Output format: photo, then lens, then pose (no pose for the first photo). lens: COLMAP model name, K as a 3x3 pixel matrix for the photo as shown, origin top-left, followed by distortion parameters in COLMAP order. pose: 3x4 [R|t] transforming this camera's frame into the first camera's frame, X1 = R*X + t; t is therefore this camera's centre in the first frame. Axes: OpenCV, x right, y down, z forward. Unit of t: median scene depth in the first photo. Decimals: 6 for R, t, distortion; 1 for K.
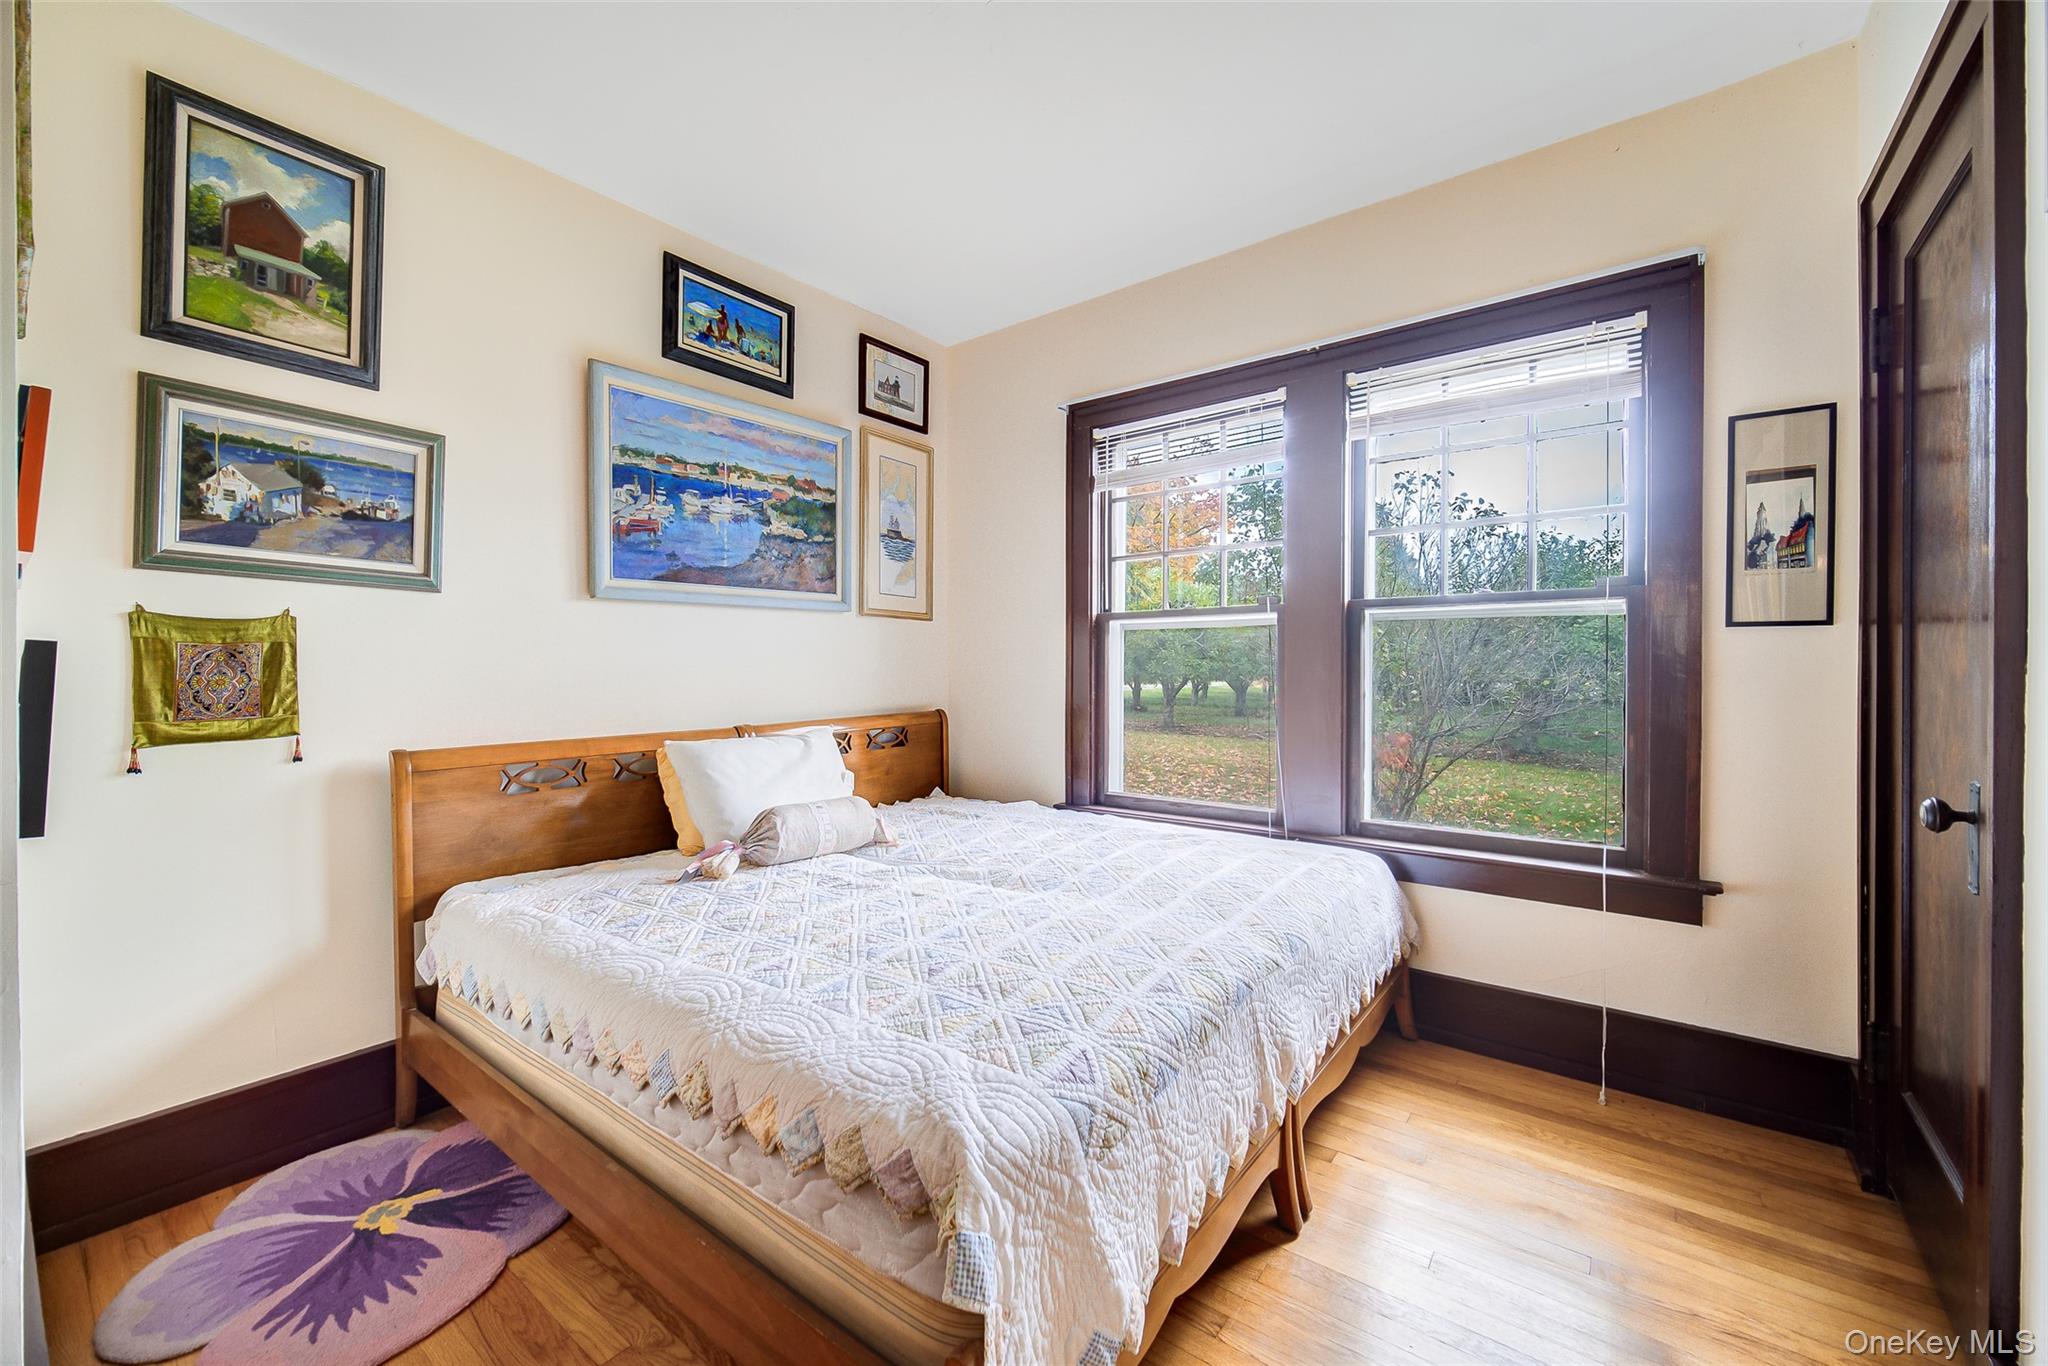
lens RADIAL K [[803.5, 0, 1024.0], [0, 803.5, 683.0], [0, 0, 1]] dist [-0.002619, 0.000044]
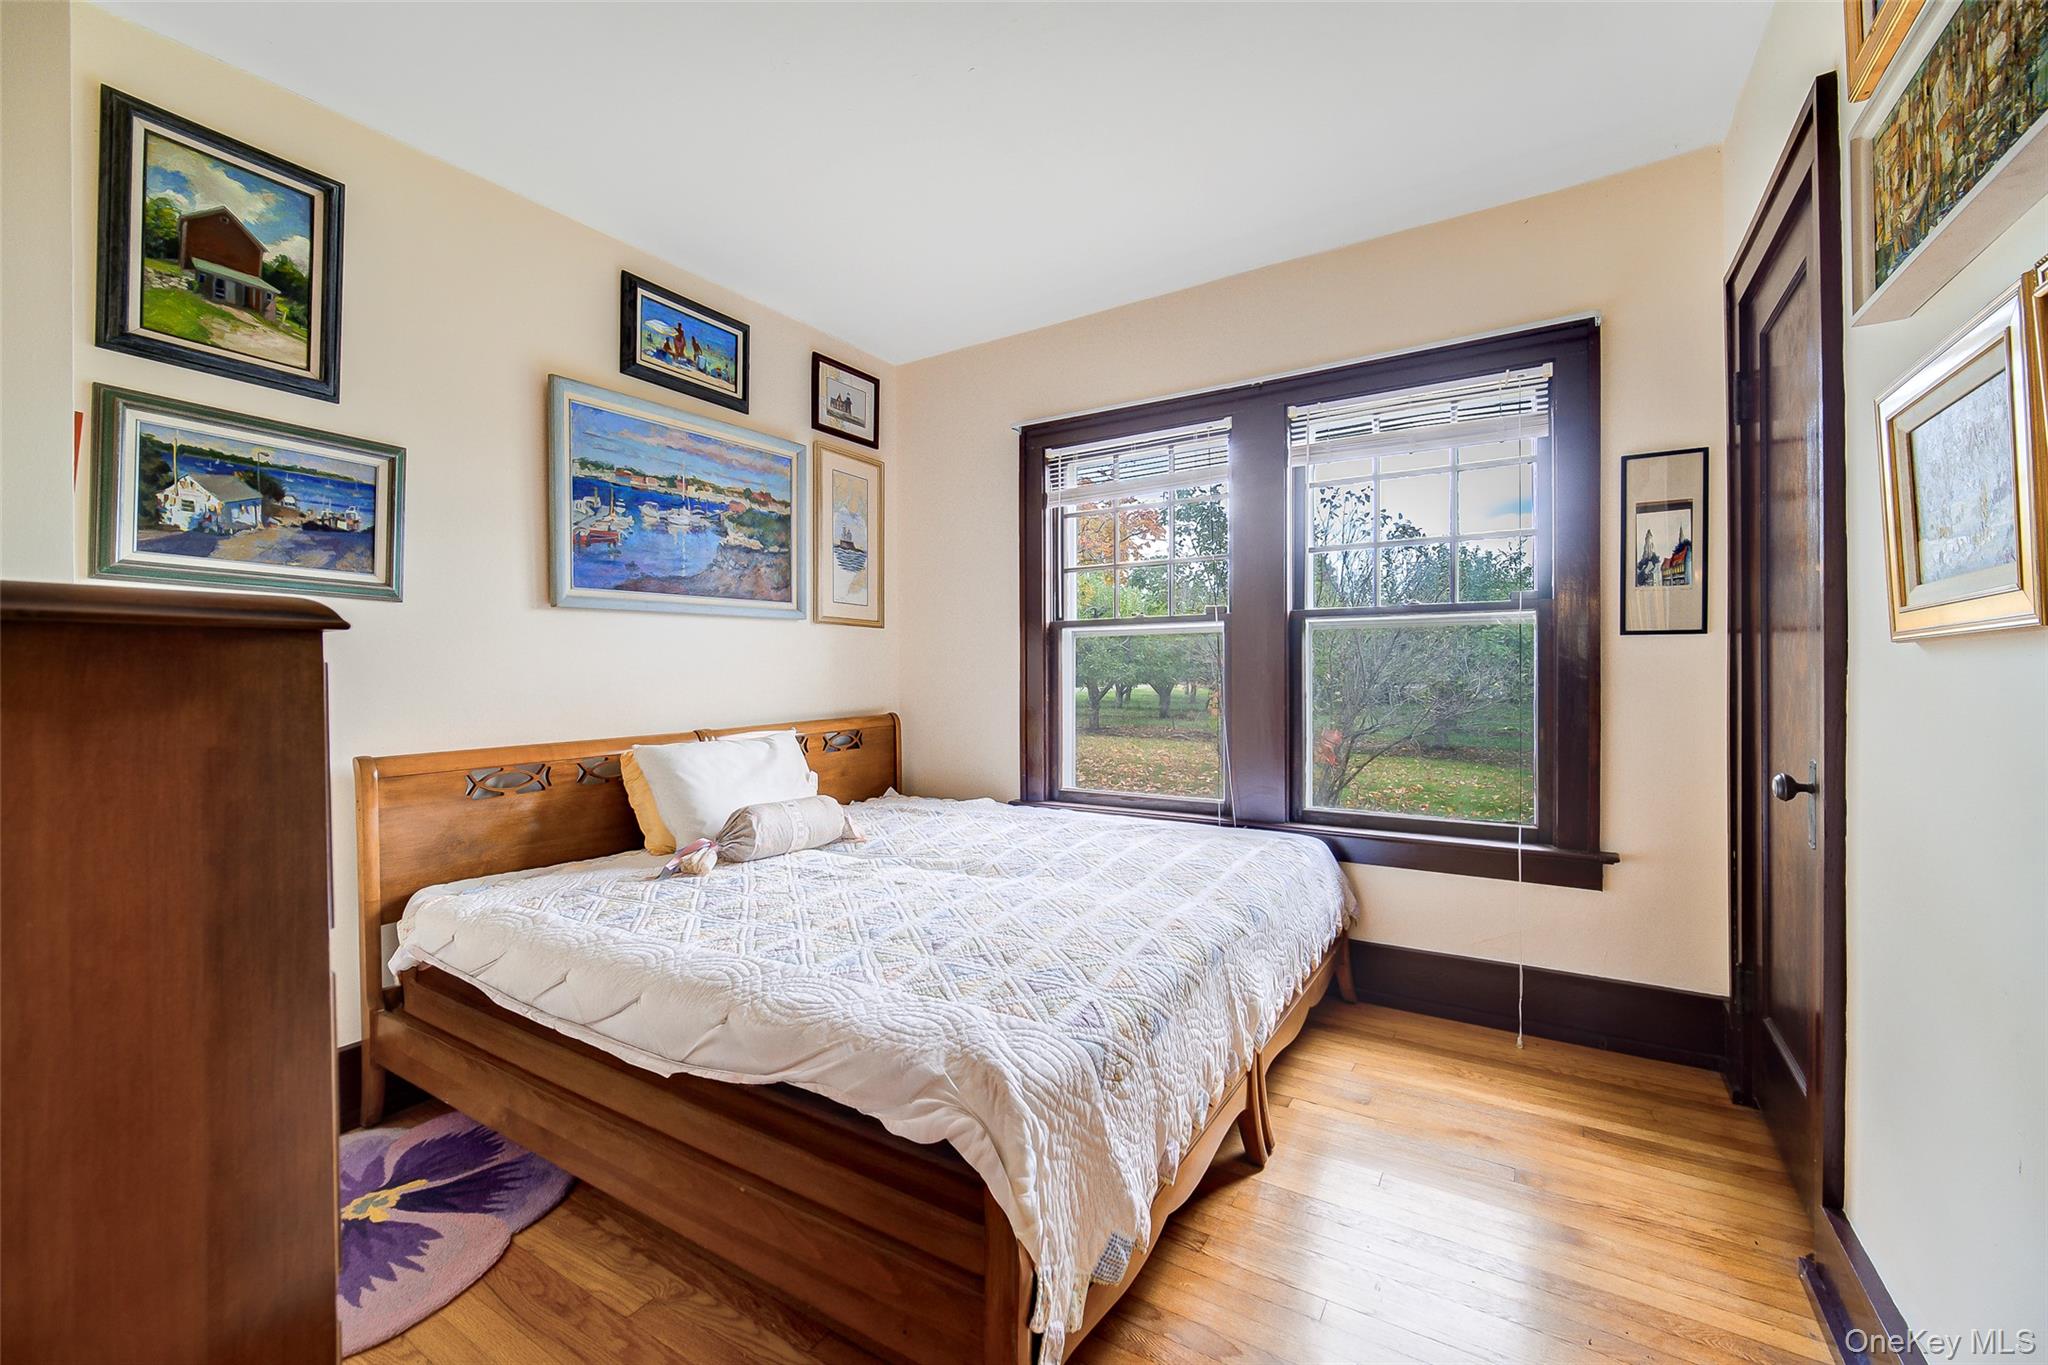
lens RADIAL K [[857.6, 0, 928.3], [0, 857.6, 686.4], [0, 0, 1]] dist [0.001223, -0.002951]
pose [[0.999031, -0.006192, 0.043583, -0.136232], [0.006249, 0.999980, -0.001177, 0.000211], [-0.043575, 0.001448, 0.999049, -0.148683]]
